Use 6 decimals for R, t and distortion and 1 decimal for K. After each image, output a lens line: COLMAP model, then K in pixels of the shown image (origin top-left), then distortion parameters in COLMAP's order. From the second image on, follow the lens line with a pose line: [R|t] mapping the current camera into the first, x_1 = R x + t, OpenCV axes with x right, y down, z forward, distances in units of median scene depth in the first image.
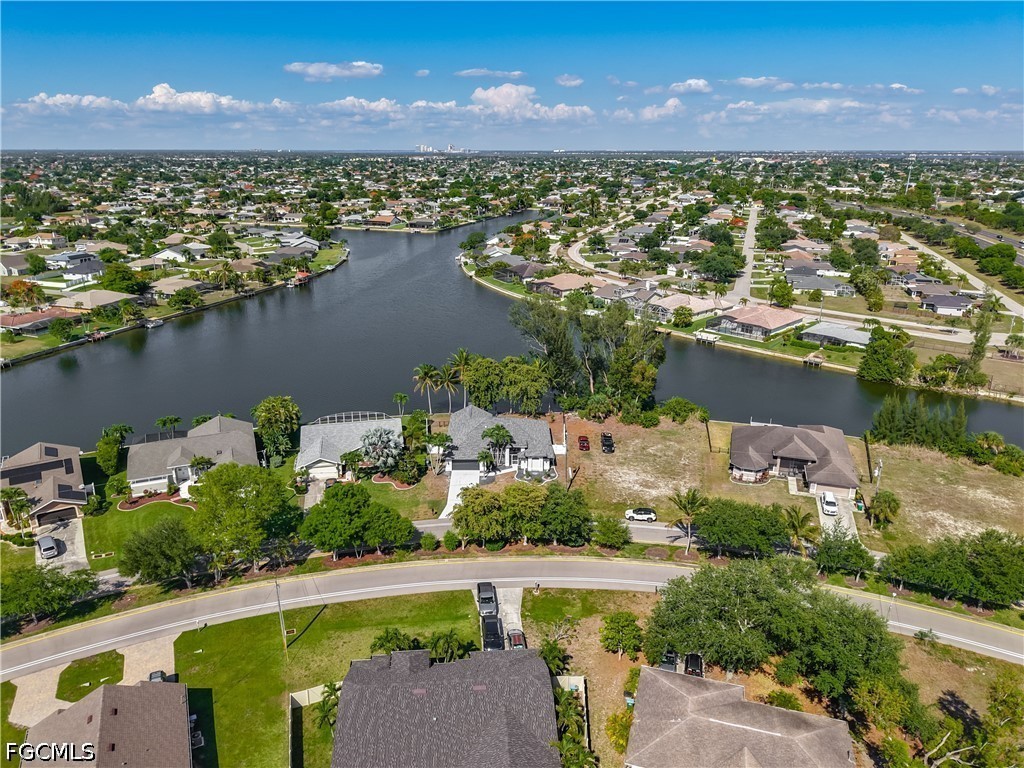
lens RADIAL K [[699.3, 0, 512.0], [0, 699.3, 384.0], [0, 0, 1]] dist [0.019814, -0.001665]
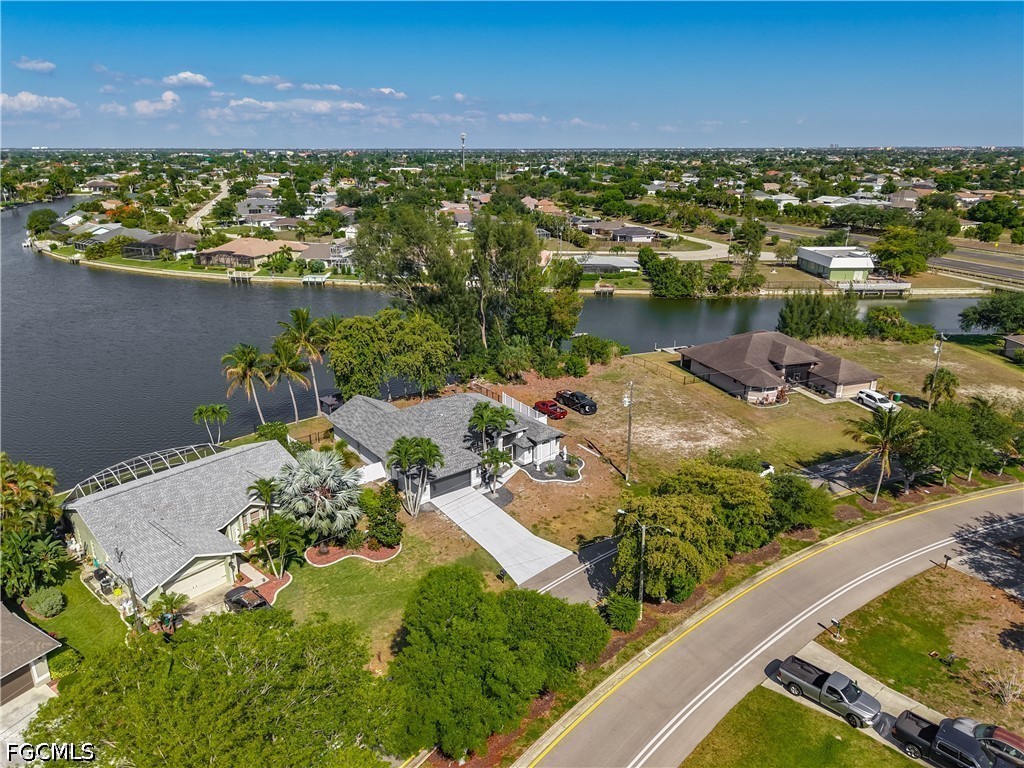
lens RADIAL K [[697.4, 0, 512.0], [0, 697.4, 384.0], [0, 0, 1]] dist [0.007468, 0.000629]
pose [[0.802349, -0.193615, 0.564578, -0.305564], [0.192260, 0.979344, 0.062624, 0.010349], [-0.565041, 0.058300, 0.823000, 0.463211]]
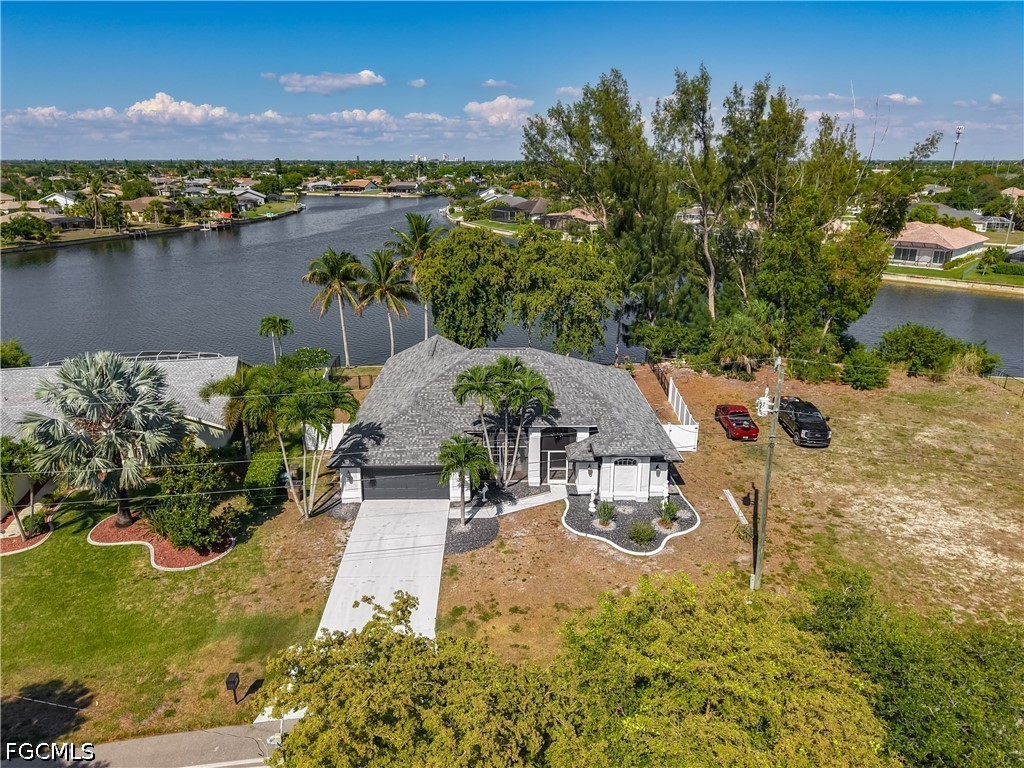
lens RADIAL K [[699.3, 0, 512.0], [0, 699.3, 384.0], [0, 0, 1]] dist [0.019814, -0.001665]
pose [[0.999969, -0.003790, 0.006972, -0.018317], [0.003907, 0.999850, -0.016879, 0.070392], [-0.006907, 0.016905, 0.999833, 0.628978]]
